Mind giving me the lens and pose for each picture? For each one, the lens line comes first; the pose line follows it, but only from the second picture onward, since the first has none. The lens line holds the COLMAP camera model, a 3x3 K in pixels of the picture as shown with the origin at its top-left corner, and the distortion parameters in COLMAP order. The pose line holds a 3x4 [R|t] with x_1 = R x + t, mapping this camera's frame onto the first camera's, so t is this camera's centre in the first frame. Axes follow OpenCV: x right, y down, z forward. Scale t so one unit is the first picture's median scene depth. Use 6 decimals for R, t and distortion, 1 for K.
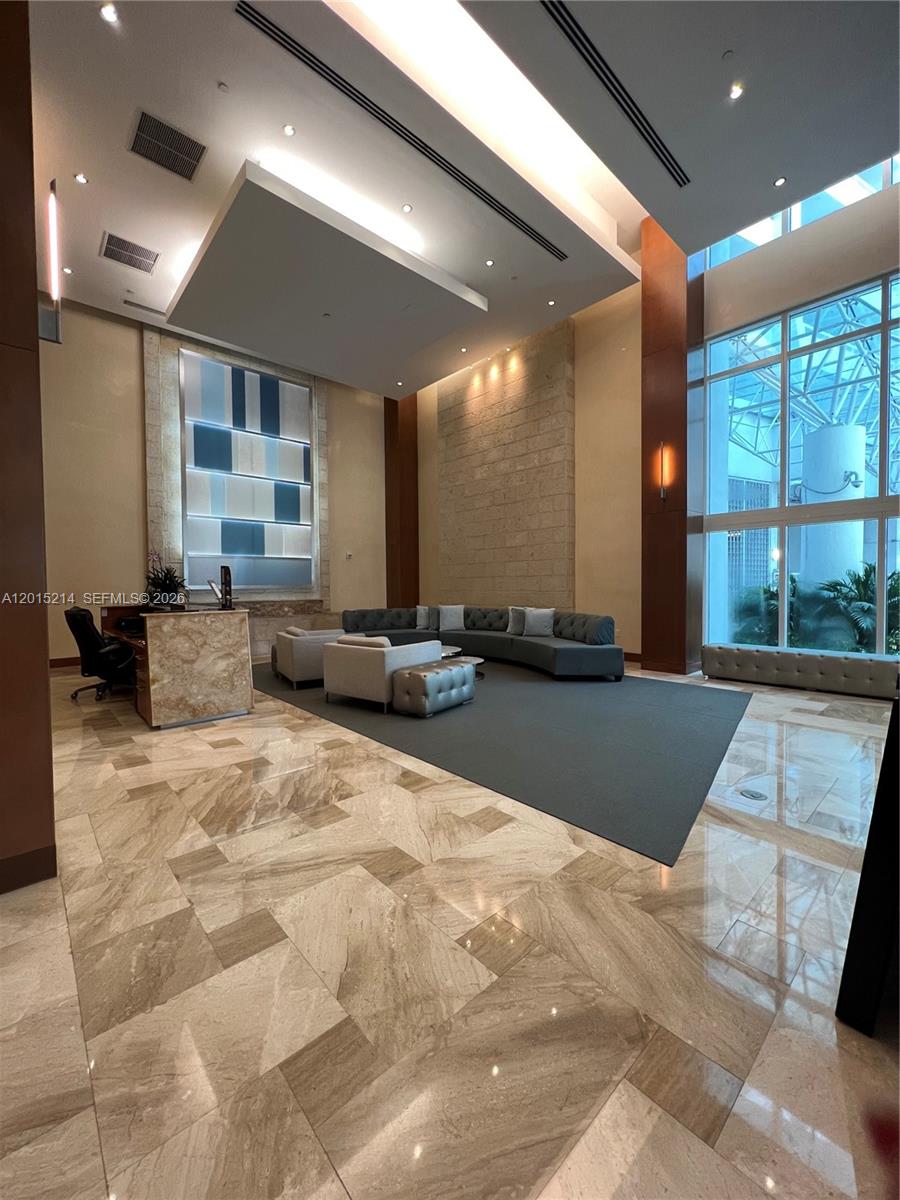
lens RADIAL K [[480.6, 0, 454.6], [0, 480.6, 595.9], [0, 0, 1]] dist [-0.003214, 0.000104]
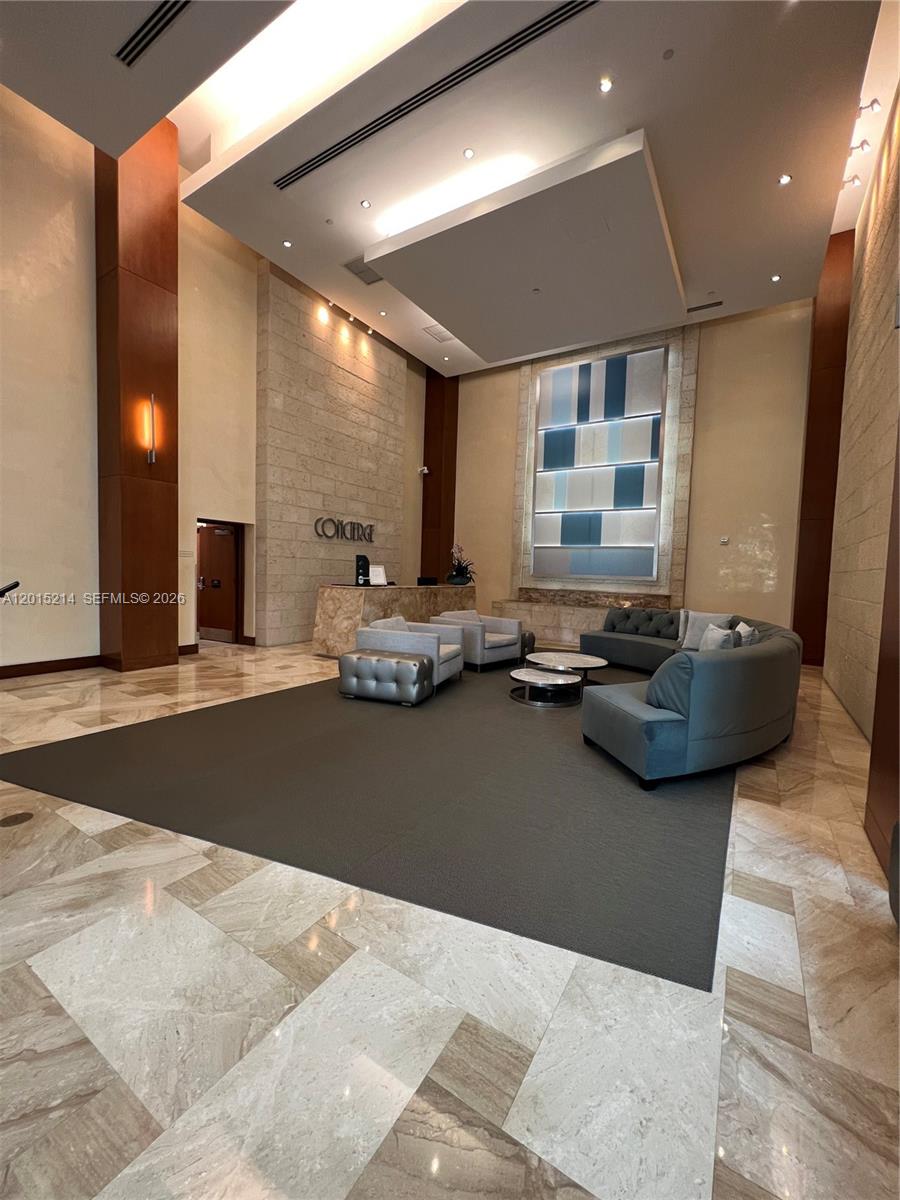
lens RADIAL K [[480.6, 0, 449.3], [0, 480.6, 596.7], [0, 0, 1]] dist [-0.003214, 0.000104]
pose [[0.265024, 0.069952, -0.961701, 0.511643], [-0.055703, 0.996810, 0.057156, -0.019008], [0.962631, 0.038422, 0.268076, 0.477315]]
